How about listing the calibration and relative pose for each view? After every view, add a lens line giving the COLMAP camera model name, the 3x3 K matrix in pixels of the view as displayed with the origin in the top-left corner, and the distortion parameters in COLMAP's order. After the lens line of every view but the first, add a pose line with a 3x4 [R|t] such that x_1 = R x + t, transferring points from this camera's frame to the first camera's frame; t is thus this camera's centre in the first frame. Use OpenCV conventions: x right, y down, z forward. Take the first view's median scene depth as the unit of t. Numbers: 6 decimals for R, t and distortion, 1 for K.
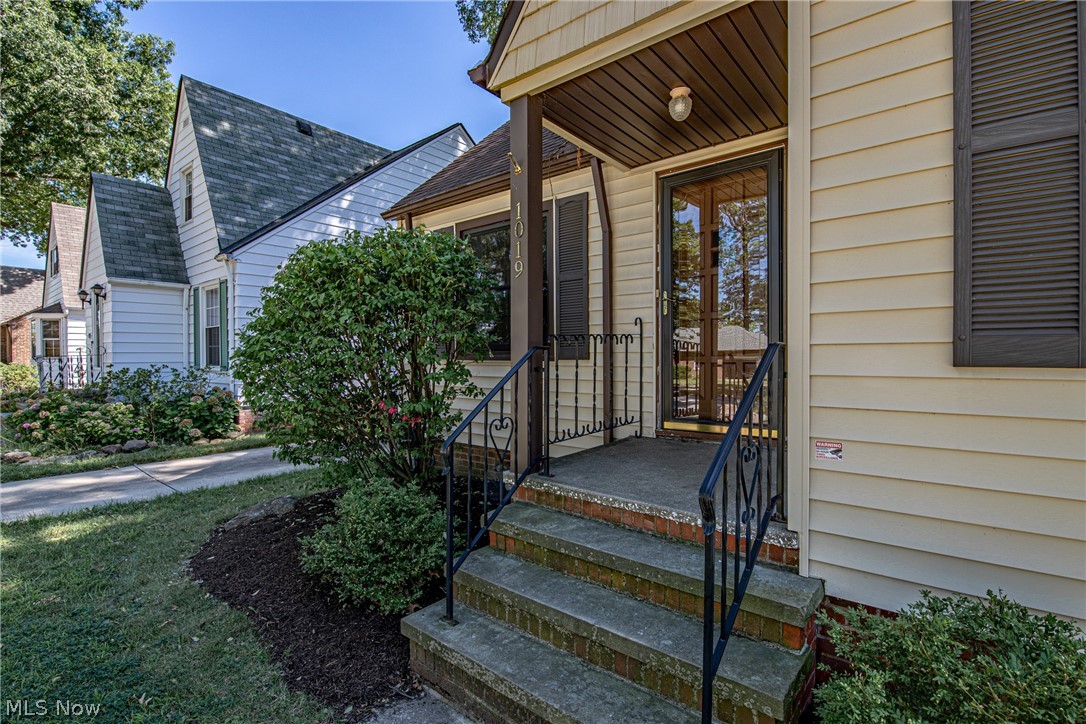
lens RADIAL K [[506.8, 0, 554.0], [0, 506.8, 356.8], [0, 0, 1]] dist [-0.003023, -0.000502]
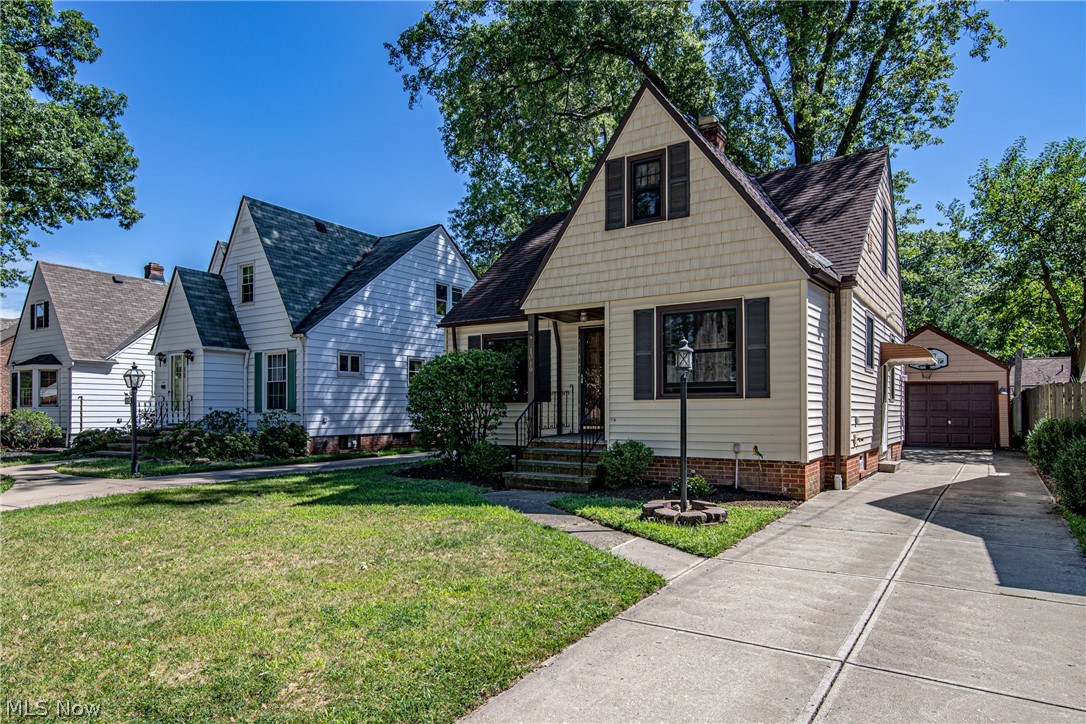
lens RADIAL K [[680.1, 0, 535.0], [0, 680.1, 398.9], [0, 0, 1]] dist [0.016326, -0.000082]
pose [[0.995792, 0.006754, 0.091388, -0.132311], [-0.004660, 0.999722, -0.023106, 0.029511], [-0.091519, 0.022582, 0.995547, -0.964927]]
